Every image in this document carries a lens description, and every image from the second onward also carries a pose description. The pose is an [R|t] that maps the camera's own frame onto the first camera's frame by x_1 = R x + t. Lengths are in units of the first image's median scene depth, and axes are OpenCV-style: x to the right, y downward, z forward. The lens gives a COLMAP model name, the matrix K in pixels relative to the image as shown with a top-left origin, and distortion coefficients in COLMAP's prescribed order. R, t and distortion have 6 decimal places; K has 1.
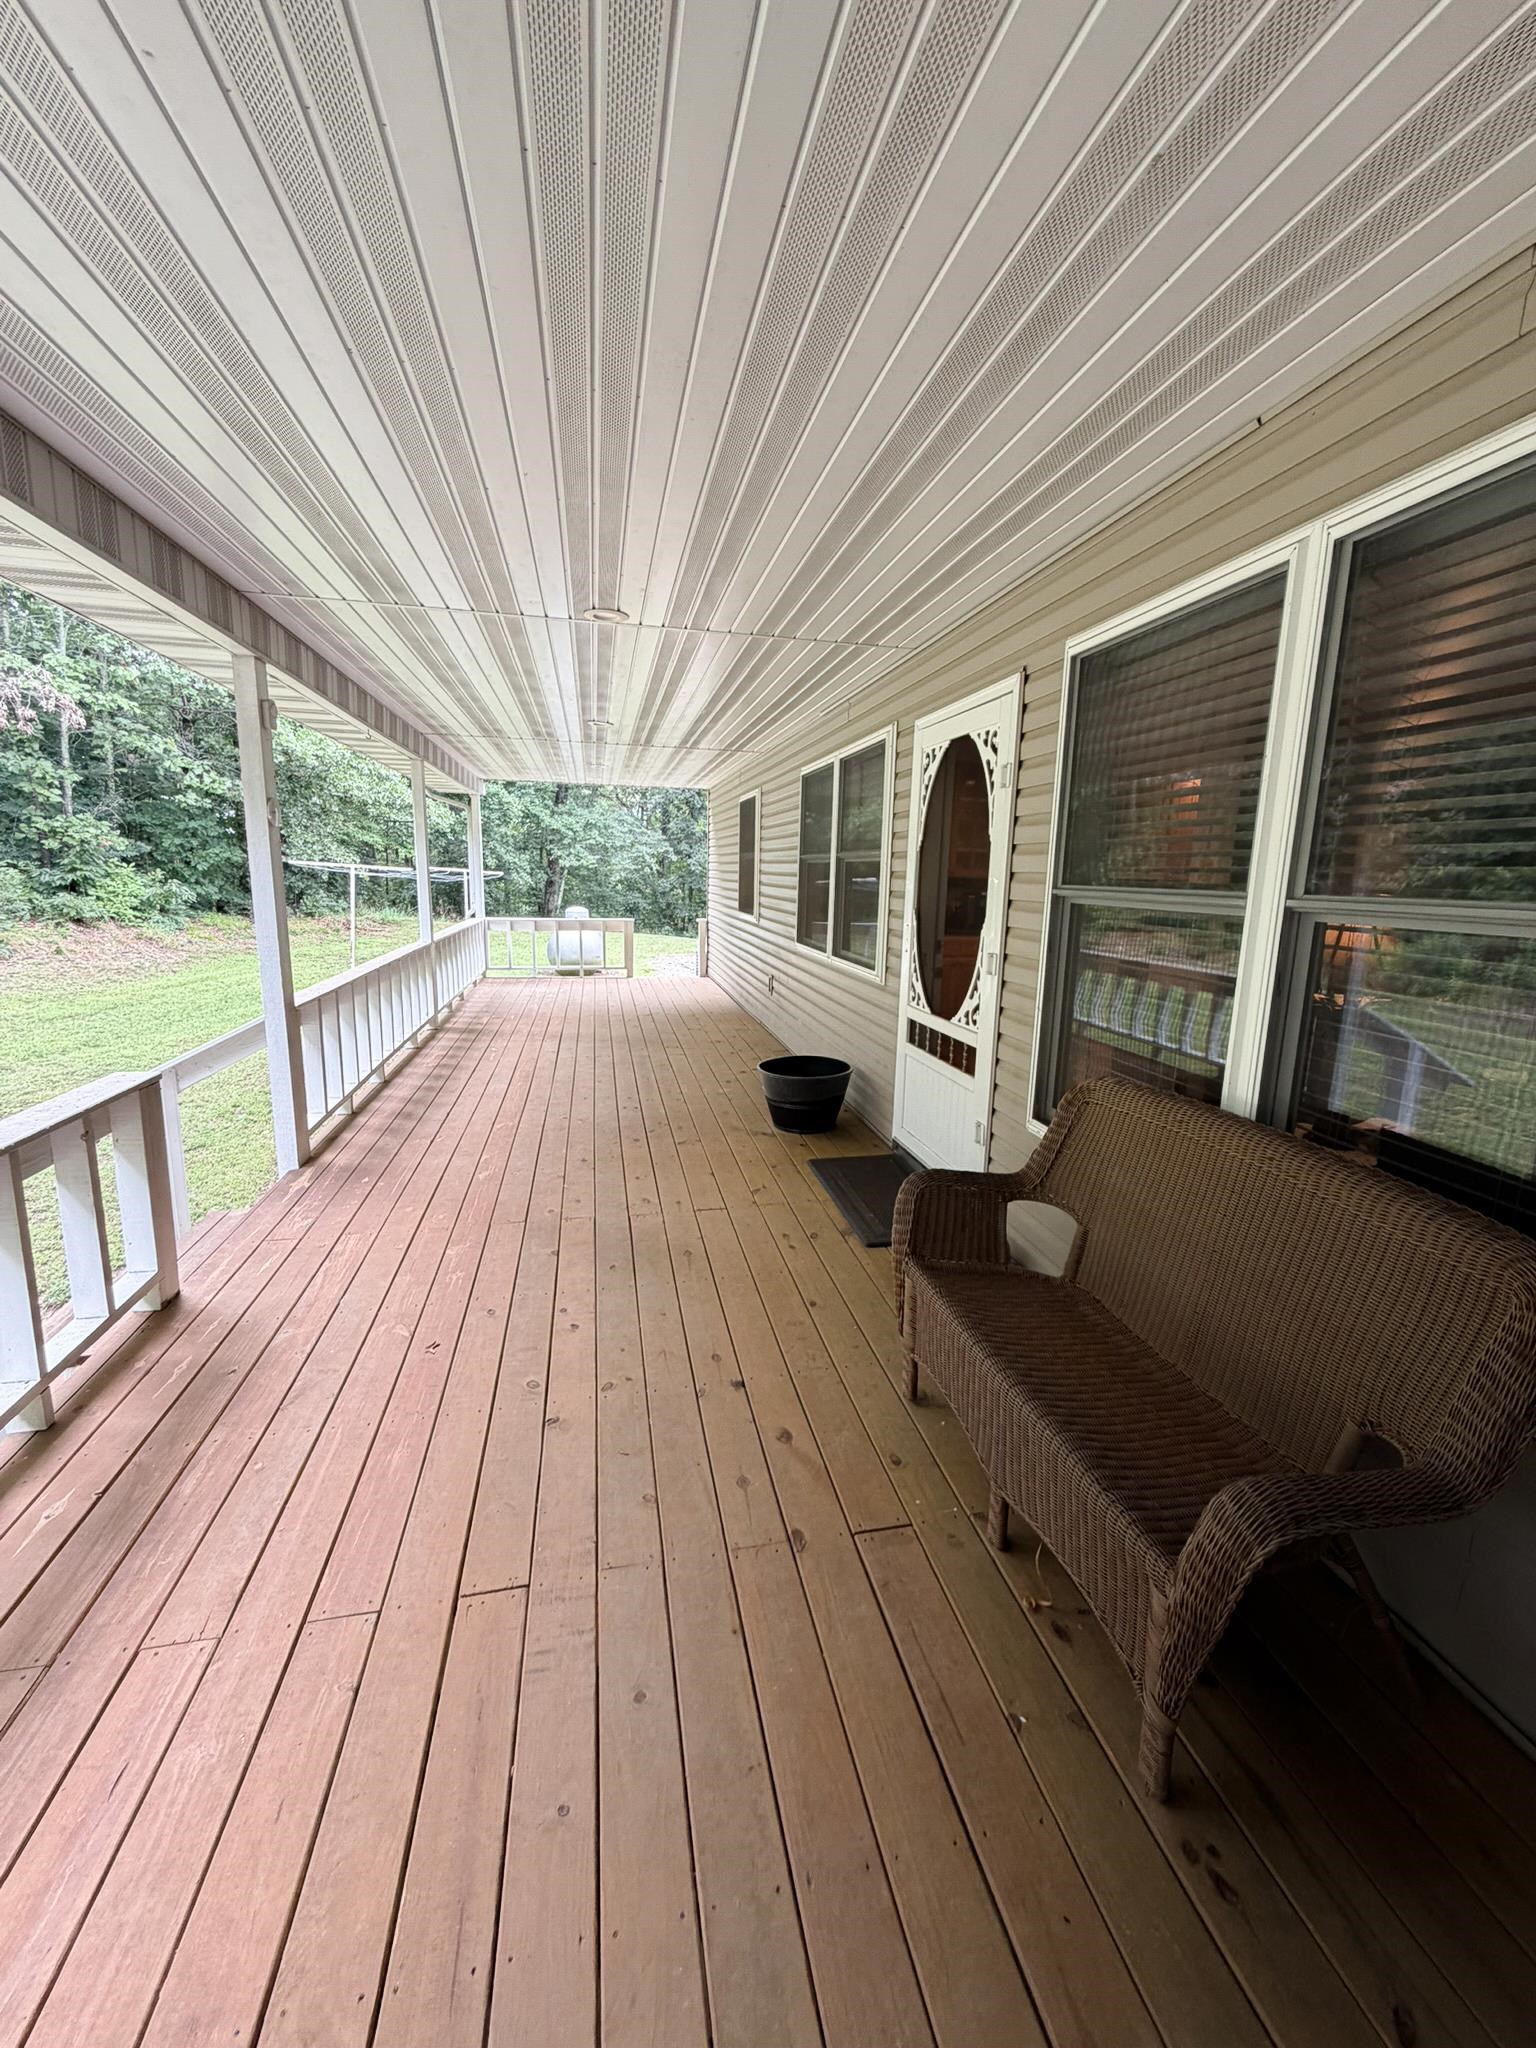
lens RADIAL K [[818.9, 0, 773.4], [0, 818.9, 1019.8], [0, 0, 1]] dist [0.000234, 0.000351]
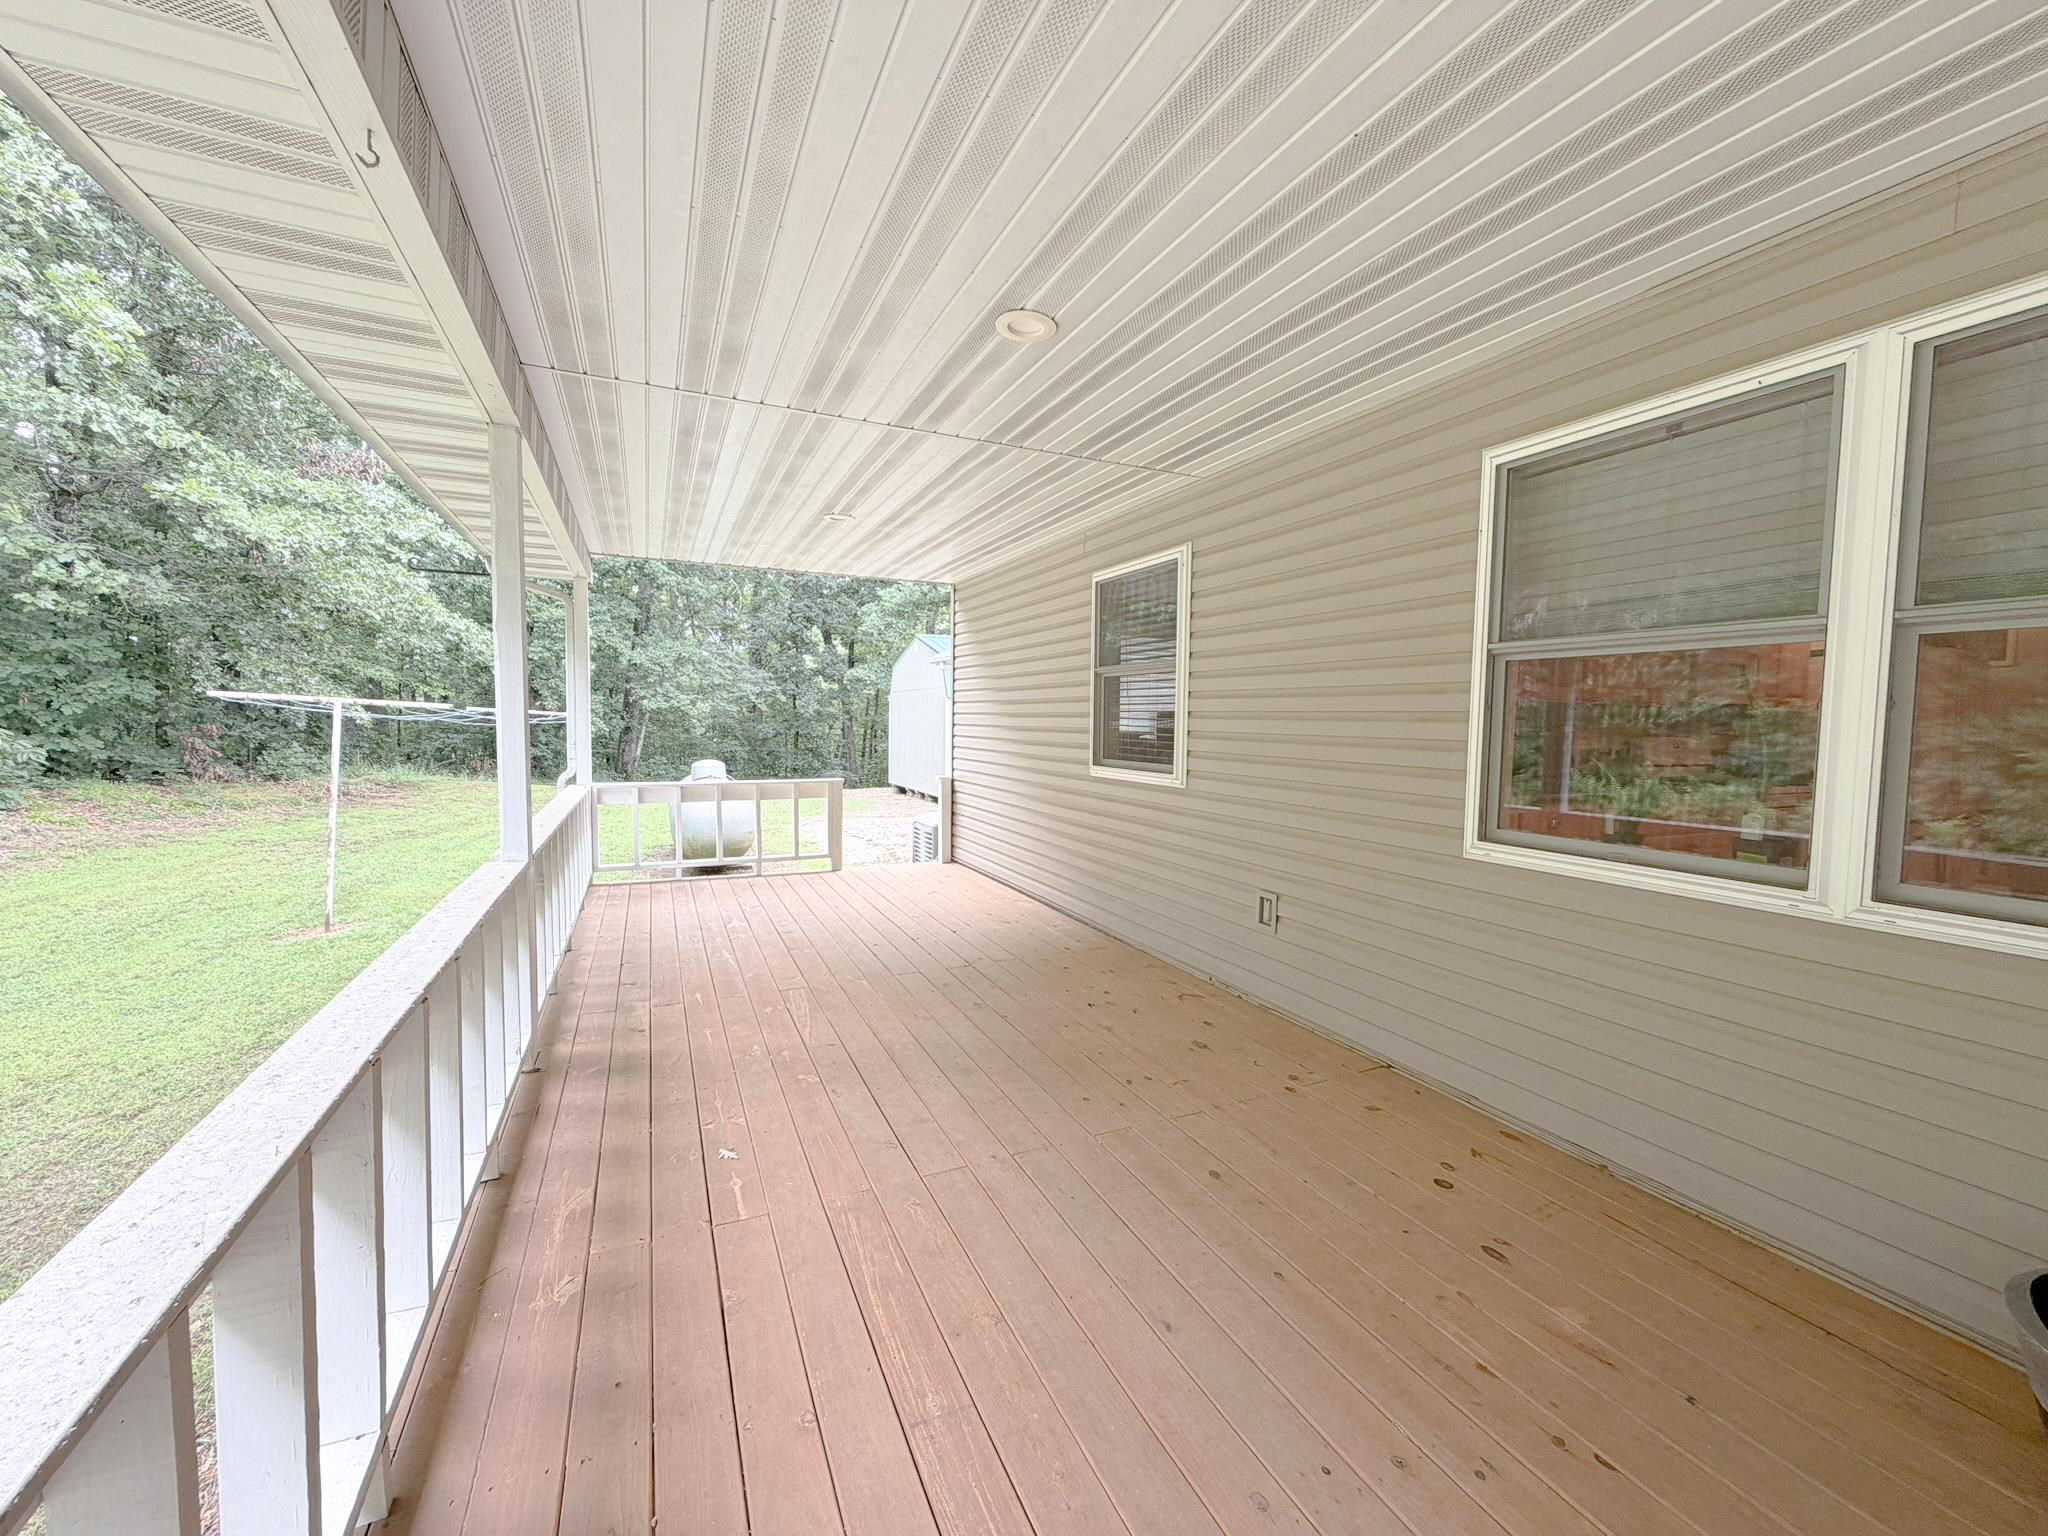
lens RADIAL K [[818.9, 0, 1021.3], [0, 818.9, 769.6], [0, 0, 1]] dist [0.000234, 0.000351]
pose [[0.976823, -0.020181, 0.213095, -0.108829], [0.044109, 0.993157, -0.108139, -0.037205], [-0.209455, 0.115032, 0.971029, 0.222677]]
